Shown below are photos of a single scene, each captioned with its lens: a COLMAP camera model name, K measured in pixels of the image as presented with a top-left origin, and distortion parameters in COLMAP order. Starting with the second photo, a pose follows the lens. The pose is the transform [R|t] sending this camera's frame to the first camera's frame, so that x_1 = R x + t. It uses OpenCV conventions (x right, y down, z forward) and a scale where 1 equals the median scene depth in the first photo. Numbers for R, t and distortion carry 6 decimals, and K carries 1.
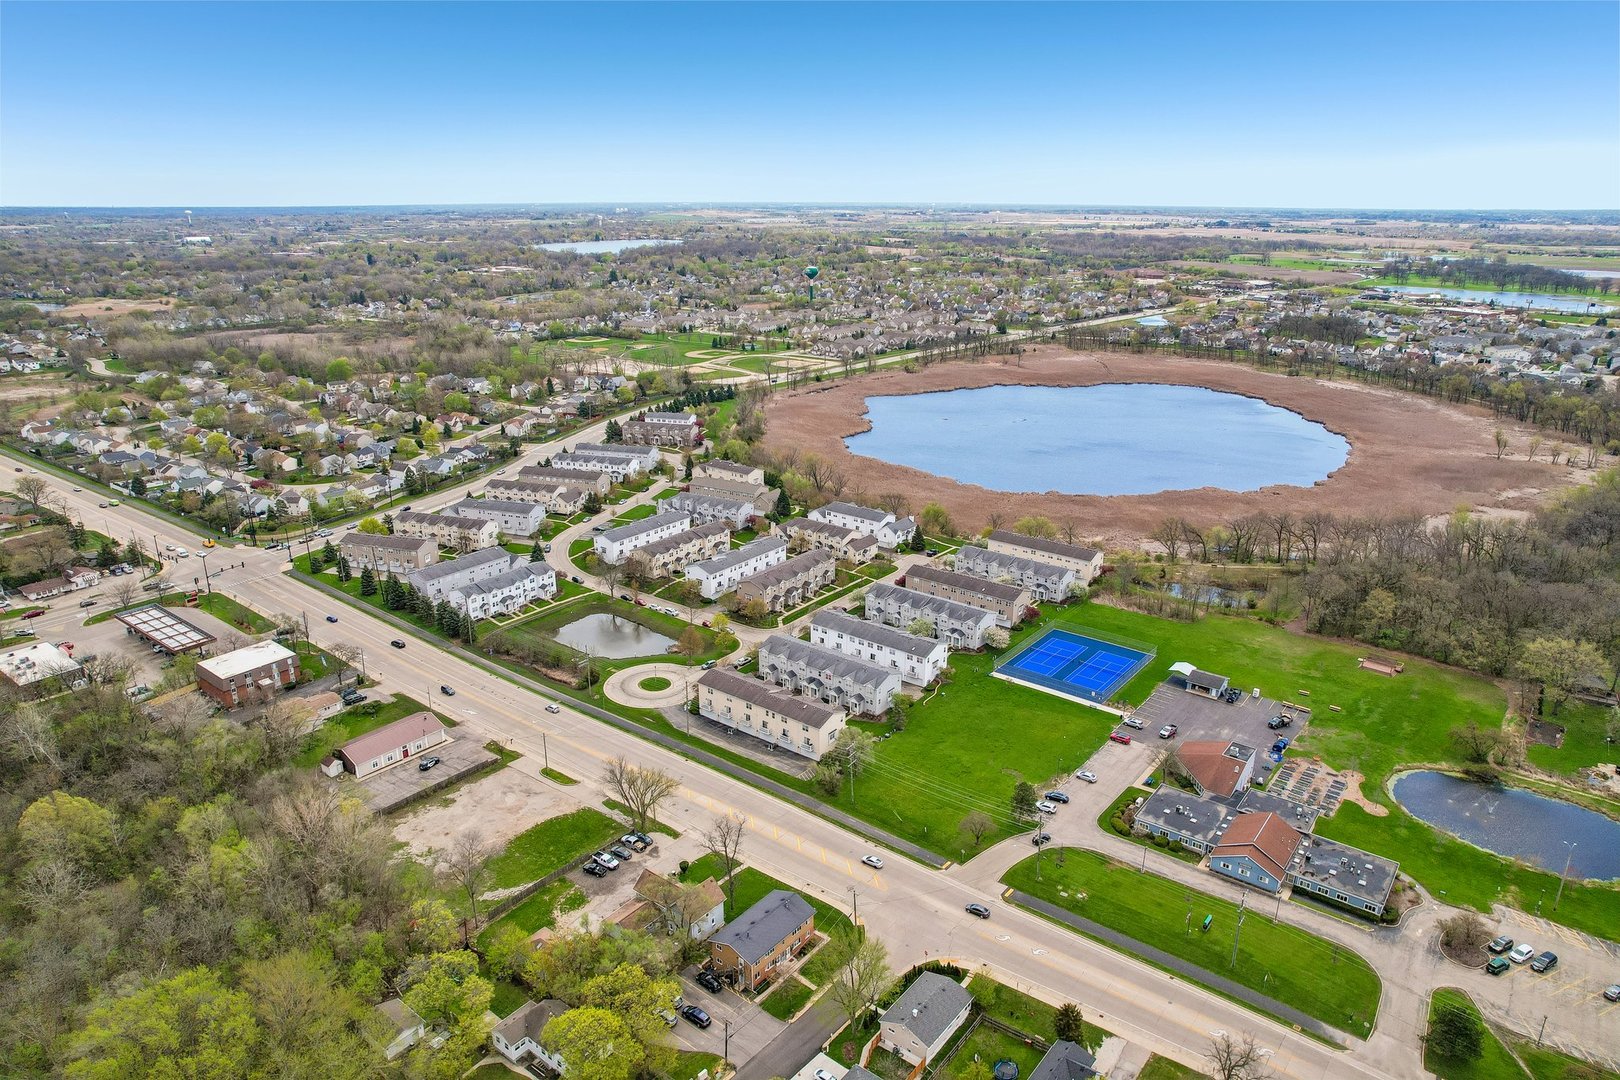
lens RADIAL K [[1034.8, 0, 810.0], [0, 1034.8, 540.0], [0, 0, 1]] dist [-0.075046, 0.064094]
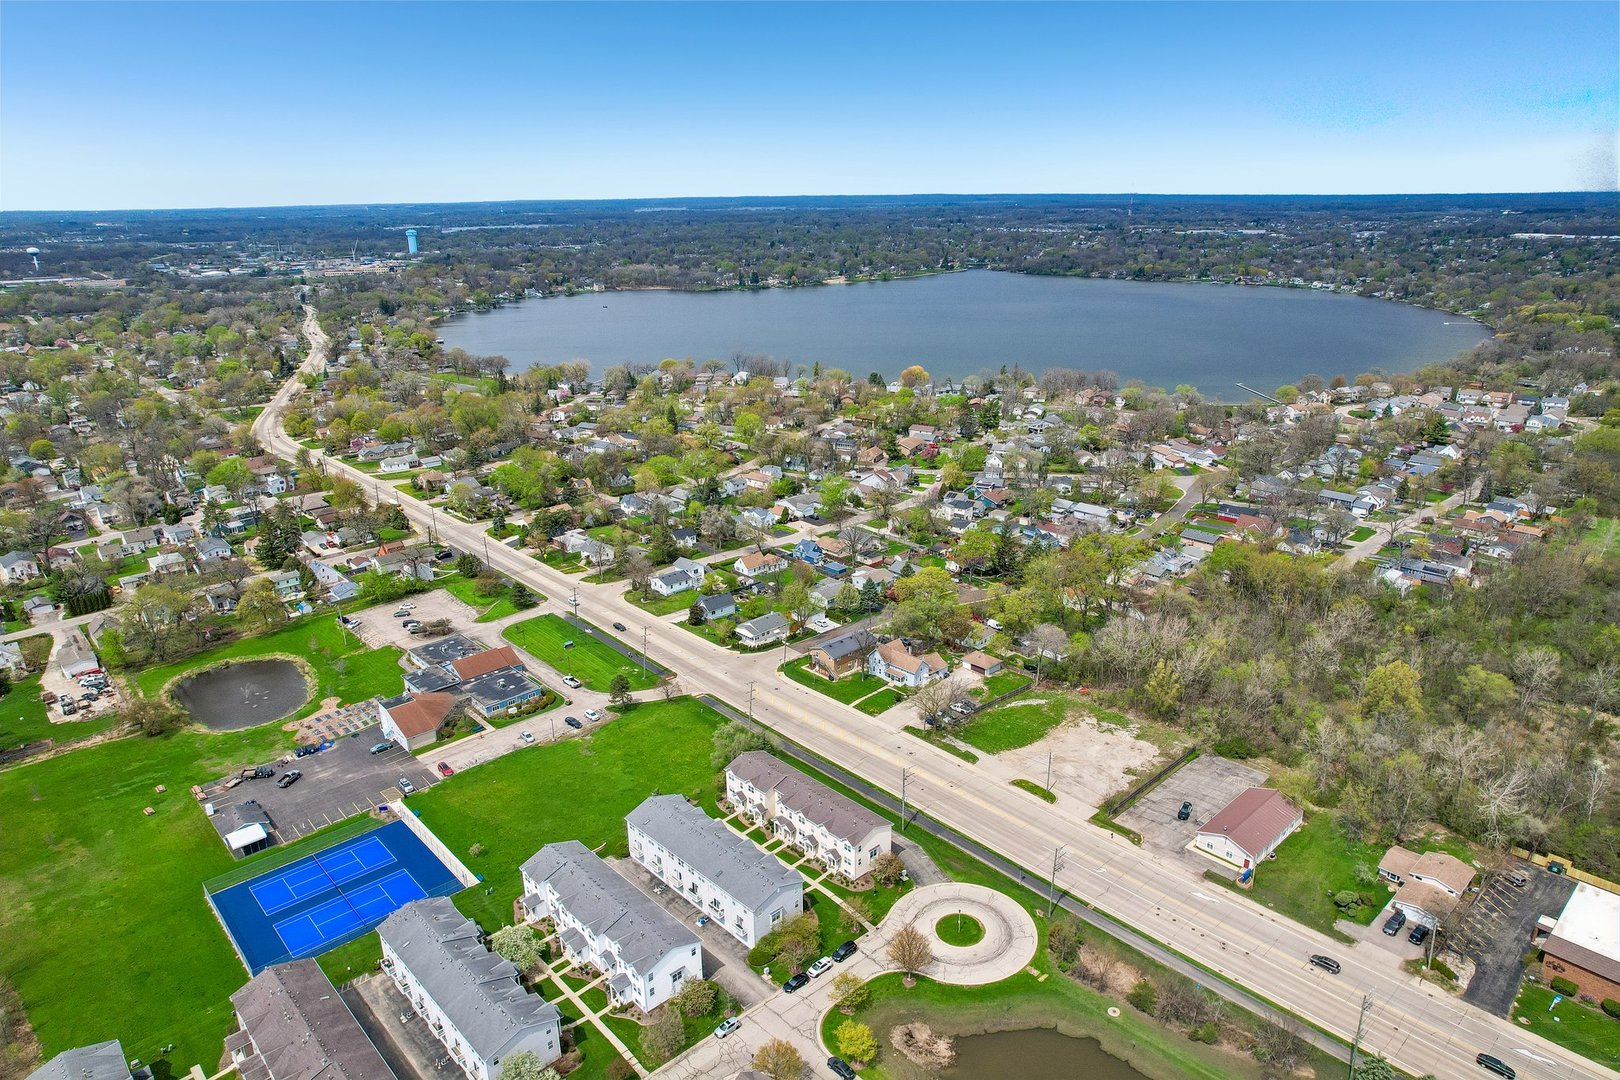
lens RADIAL K [[1034.8, 0, 810.0], [0, 1034.8, 540.0], [0, 0, 1]] dist [-0.075046, 0.064094]
pose [[-0.988238, -0.041612, 0.147156, -0.140993], [0.056128, 0.796419, 0.602135, -0.460941], [-0.142254, 0.603312, -0.784716, 1.374377]]
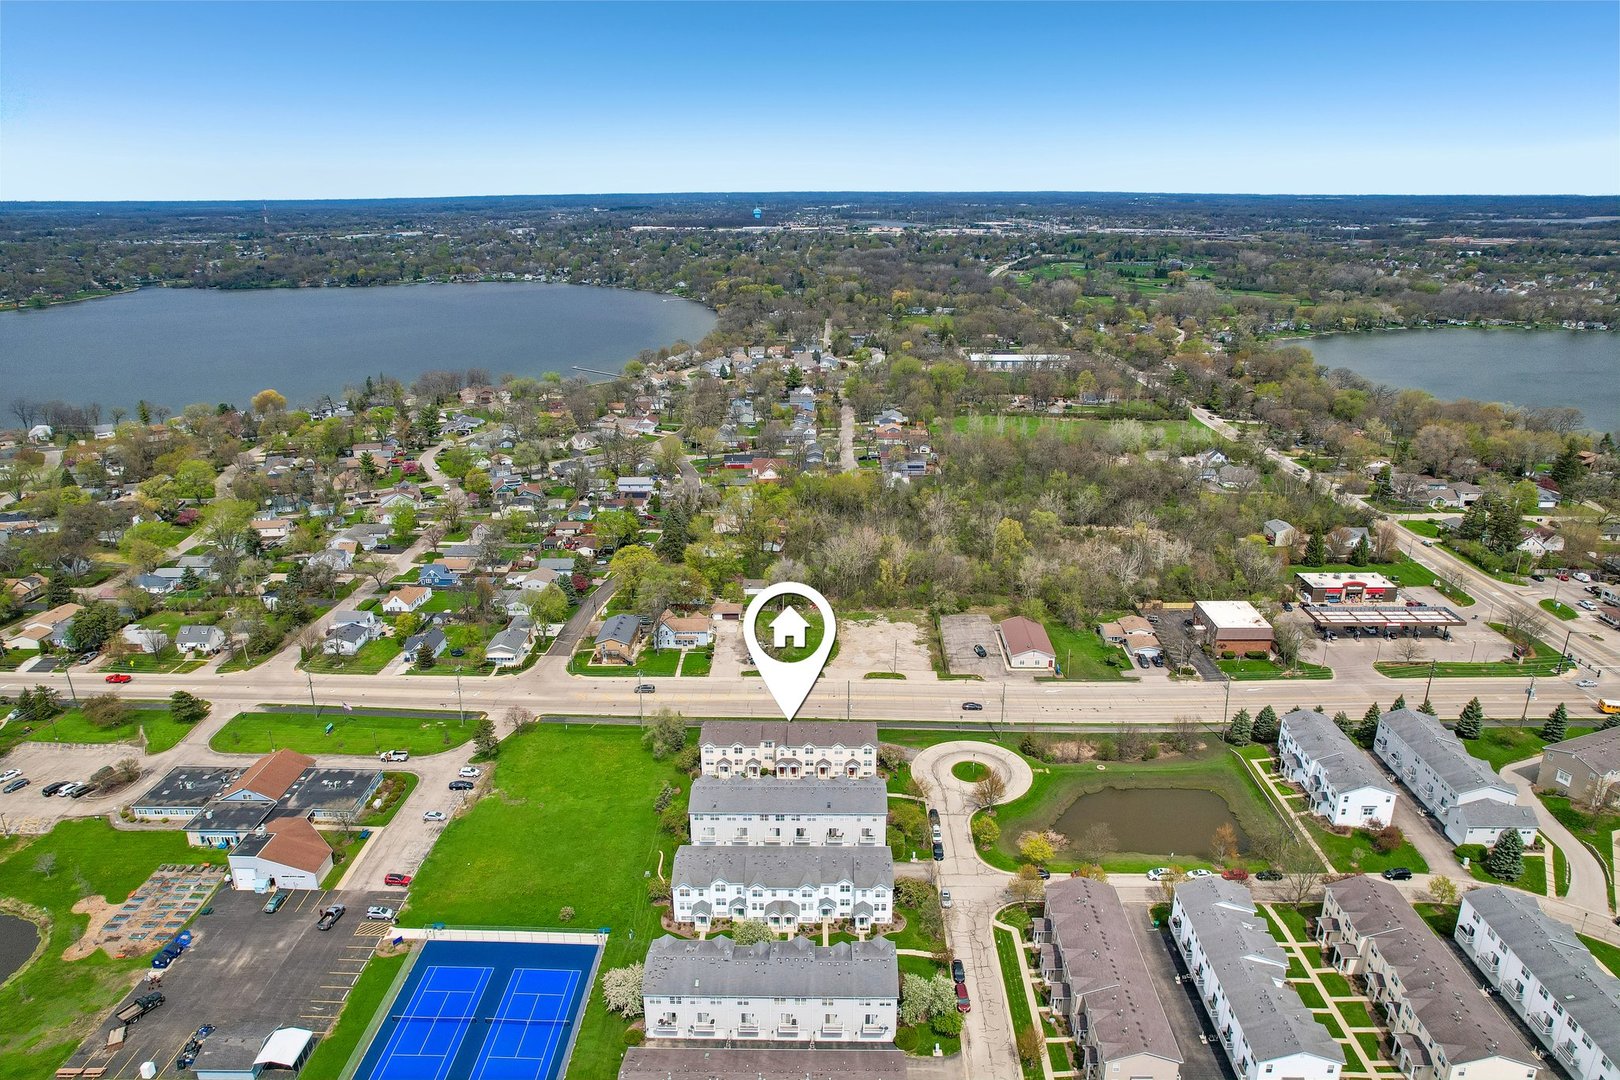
lens RADIAL K [[1034.8, 0, 810.0], [0, 1034.8, 540.0], [0, 0, 1]] dist [-0.075046, 0.064094]
pose [[-0.802219, 0.196282, -0.563842, 0.383432], [-0.185474, 0.815749, 0.547862, -0.441369], [0.567489, 0.544084, -0.618004, 1.332150]]
